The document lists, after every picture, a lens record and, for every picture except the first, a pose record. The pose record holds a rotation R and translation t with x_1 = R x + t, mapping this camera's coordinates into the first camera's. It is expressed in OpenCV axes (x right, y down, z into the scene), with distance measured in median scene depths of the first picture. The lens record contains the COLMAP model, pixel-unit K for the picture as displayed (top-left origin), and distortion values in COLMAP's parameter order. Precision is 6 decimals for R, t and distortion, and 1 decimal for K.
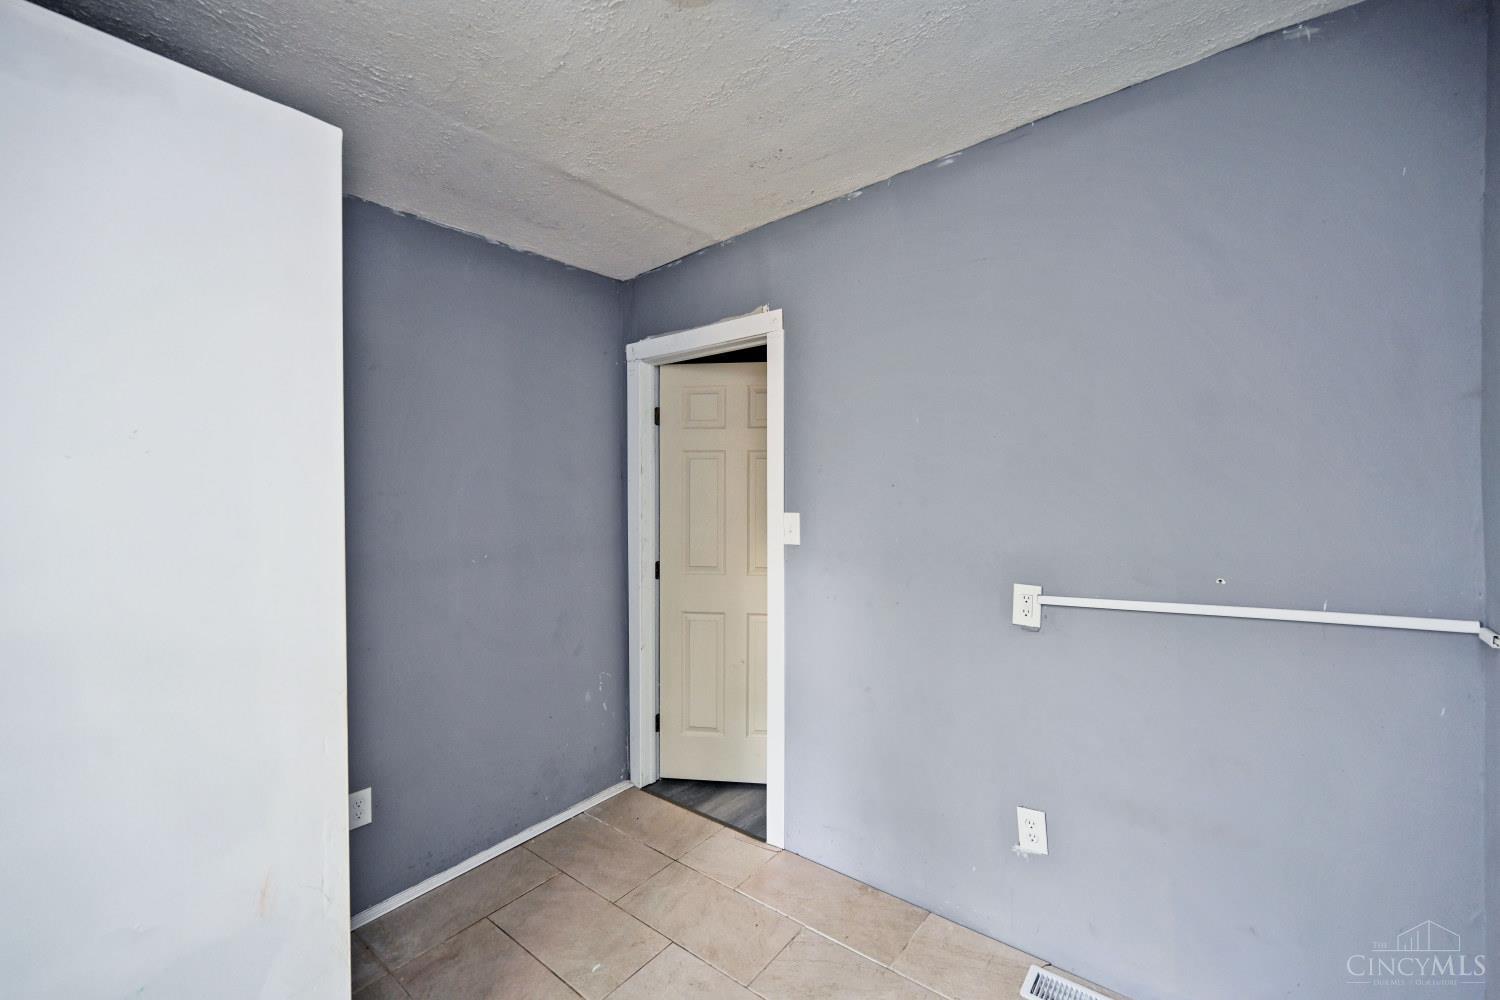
lens RADIAL K [[594.4, 0, 758.1], [0, 594.4, 502.8], [0, 0, 1]] dist [-0.001516, 0.000241]
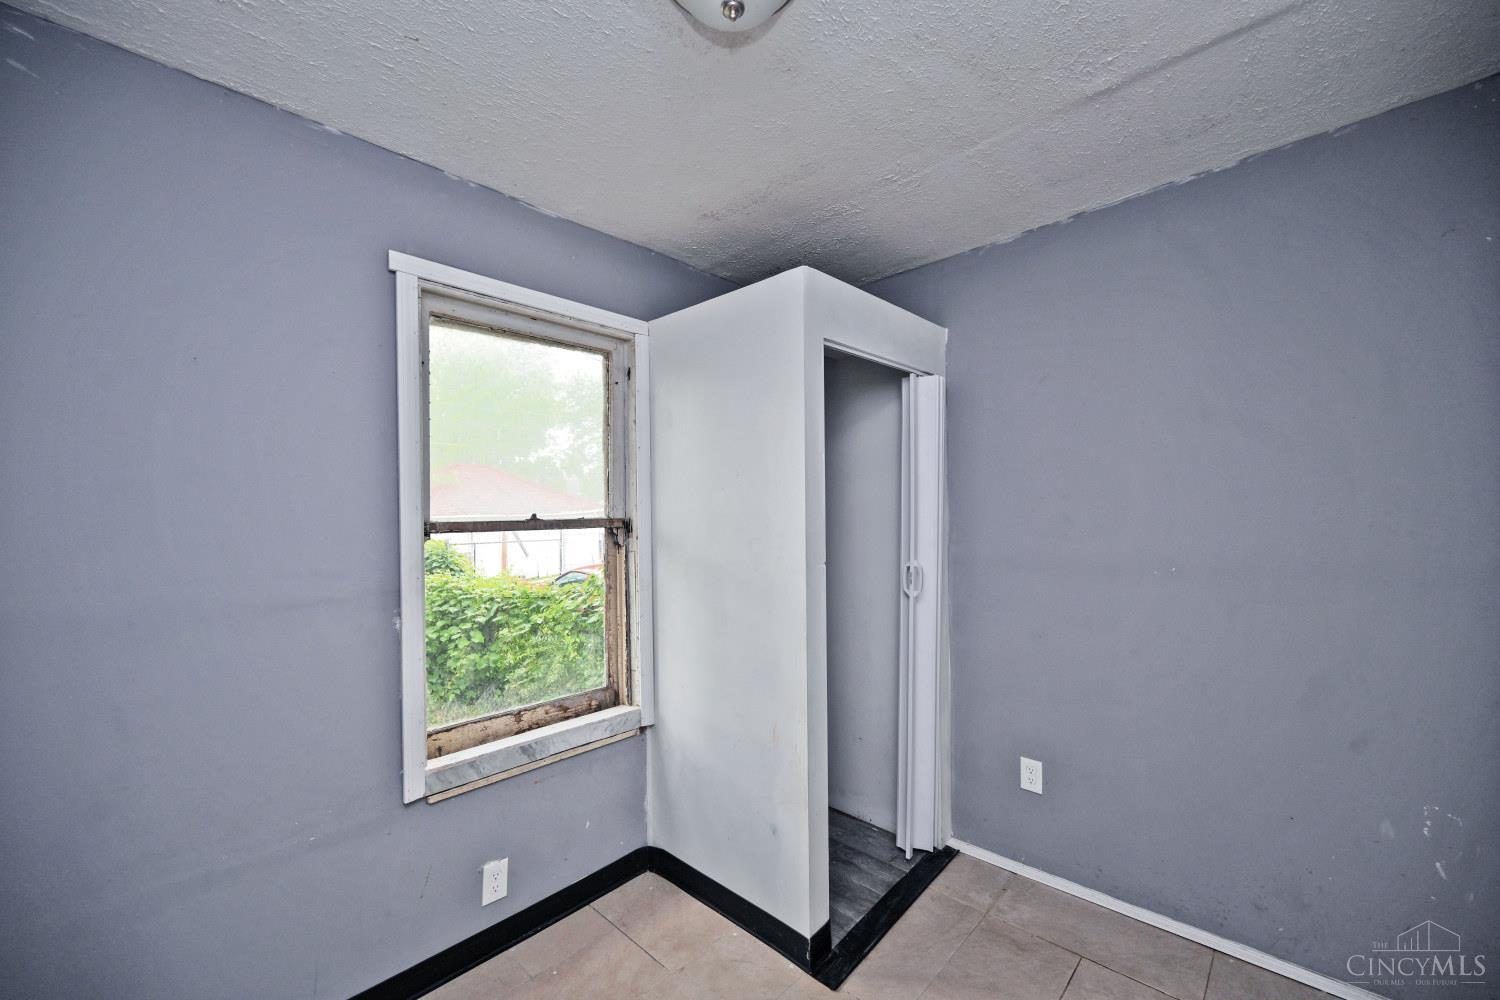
lens RADIAL K [[594.4, 0, 757.8], [0, 594.4, 501.0], [0, 0, 1]] dist [-0.001516, 0.000241]
pose [[-0.078562, 0.011912, -0.996838, 0.486234], [0.008754, 0.999898, 0.011258, -0.022063], [0.996871, -0.007842, -0.078658, 0.575675]]
